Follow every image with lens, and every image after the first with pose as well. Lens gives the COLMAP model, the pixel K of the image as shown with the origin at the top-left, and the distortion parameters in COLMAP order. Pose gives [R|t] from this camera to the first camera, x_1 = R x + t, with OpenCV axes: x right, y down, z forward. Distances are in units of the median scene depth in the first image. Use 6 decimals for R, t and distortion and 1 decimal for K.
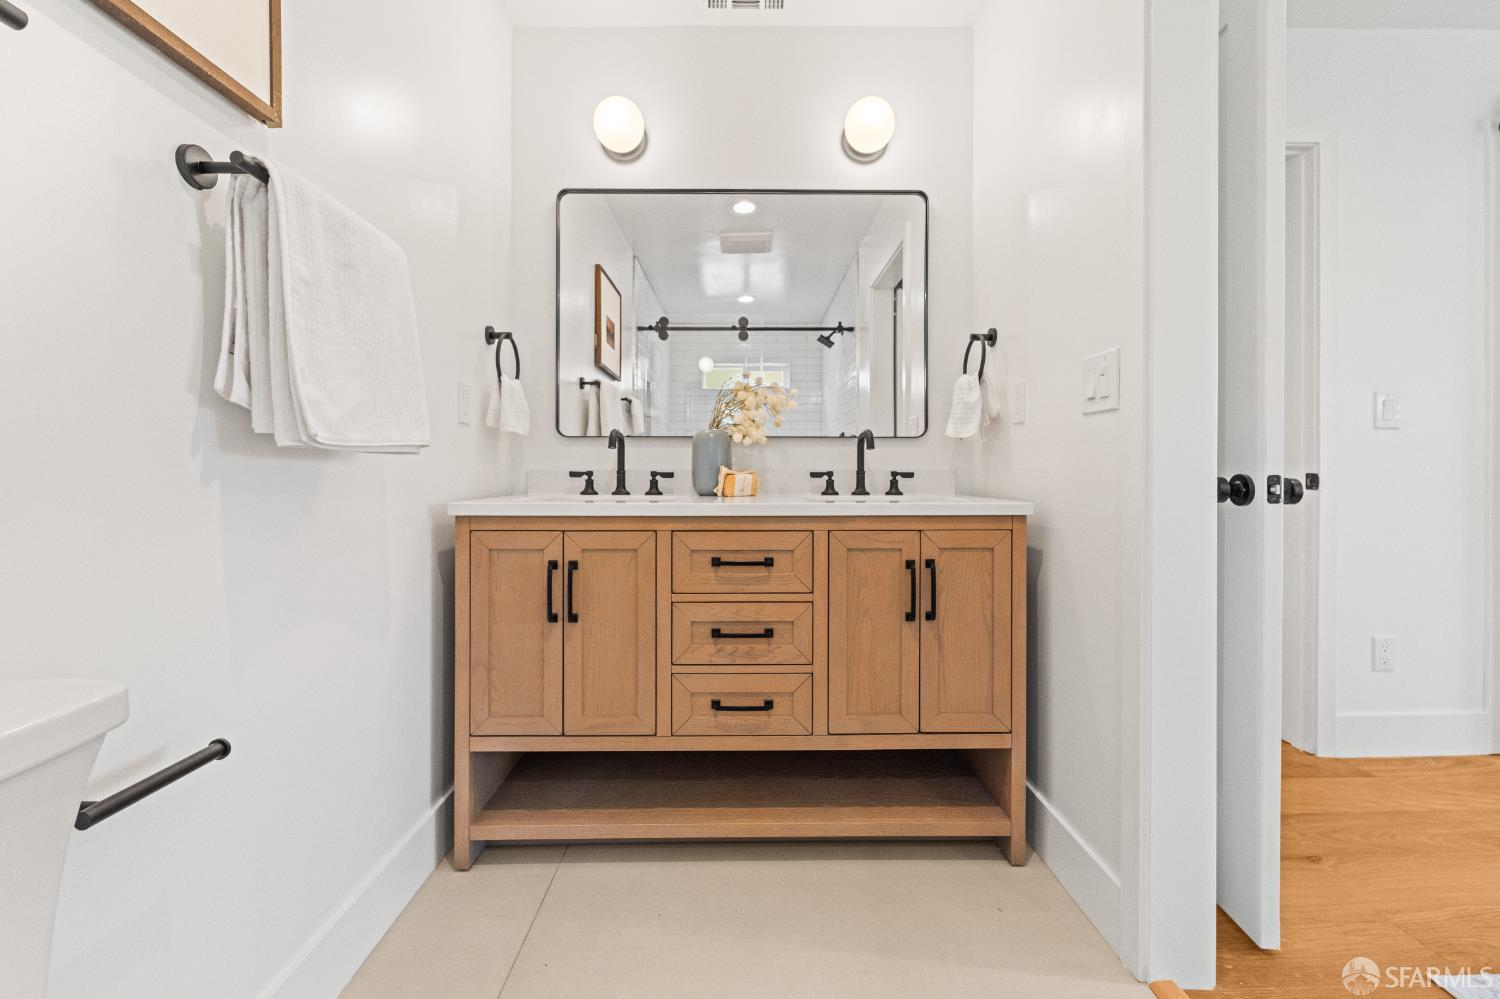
lens RADIAL K [[611.1, 0, 750.1], [0, 611.1, 476.7], [0, 0, 1]] dist [0.000518, 0.000020]
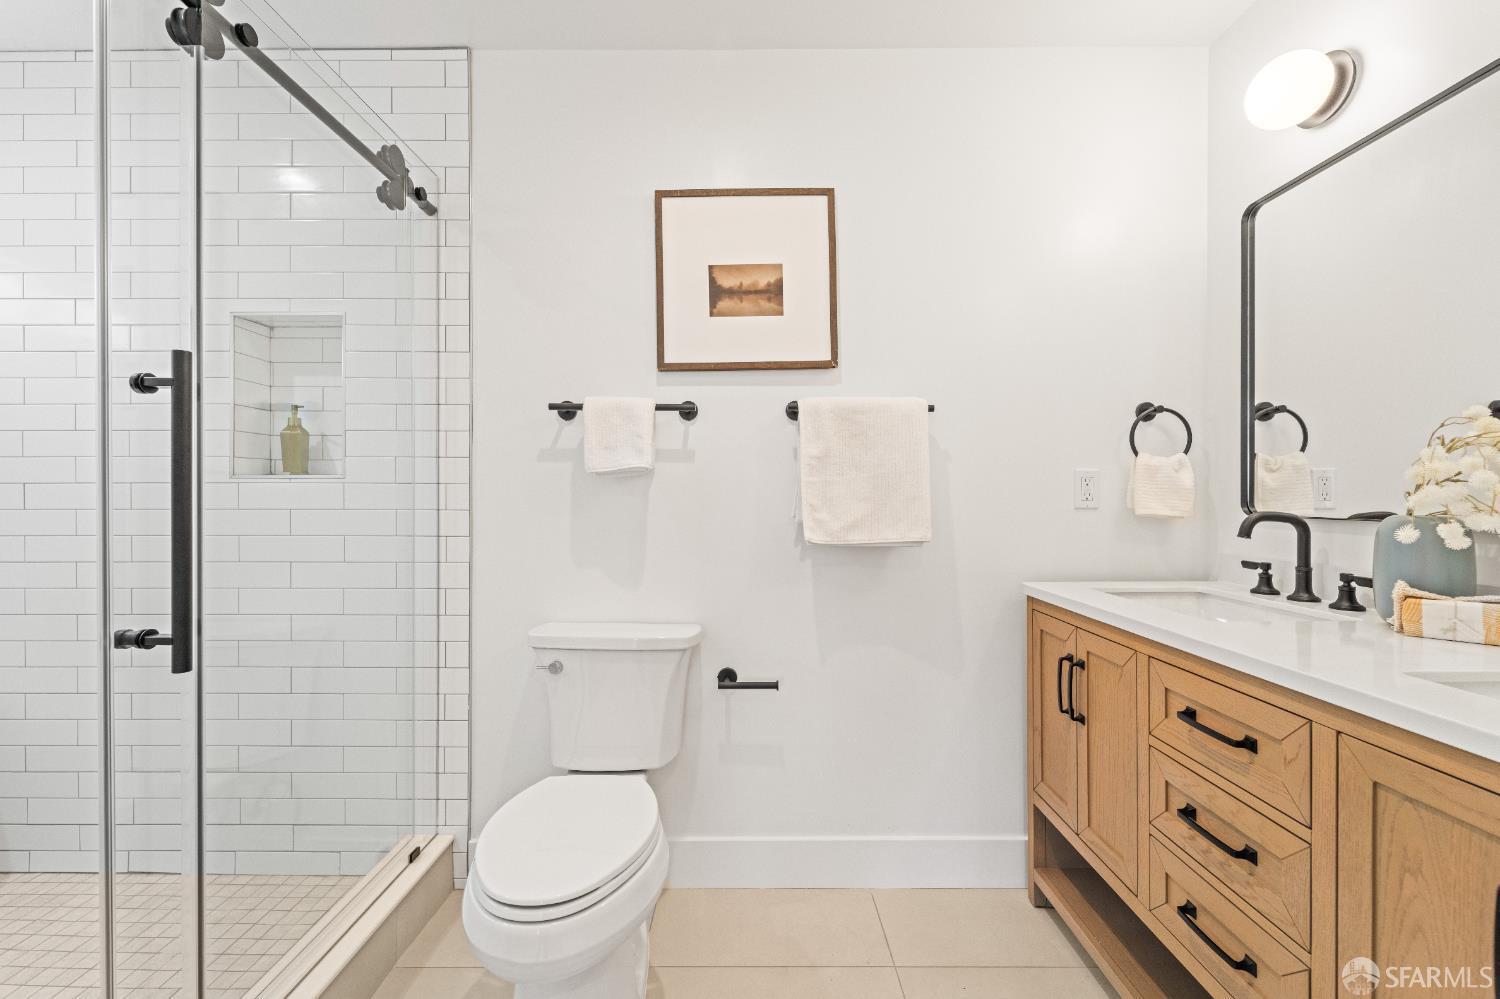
lens RADIAL K [[612.0, 0, 746.2], [0, 612.0, 500.6], [0, 0, 1]] dist [0.001529, -0.000107]
pose [[-0.013151, 0.007485, -0.999886, 0.678338], [-0.005133, 0.999958, 0.007553, -0.118511], [0.999900, 0.005231, -0.013112, 0.476217]]
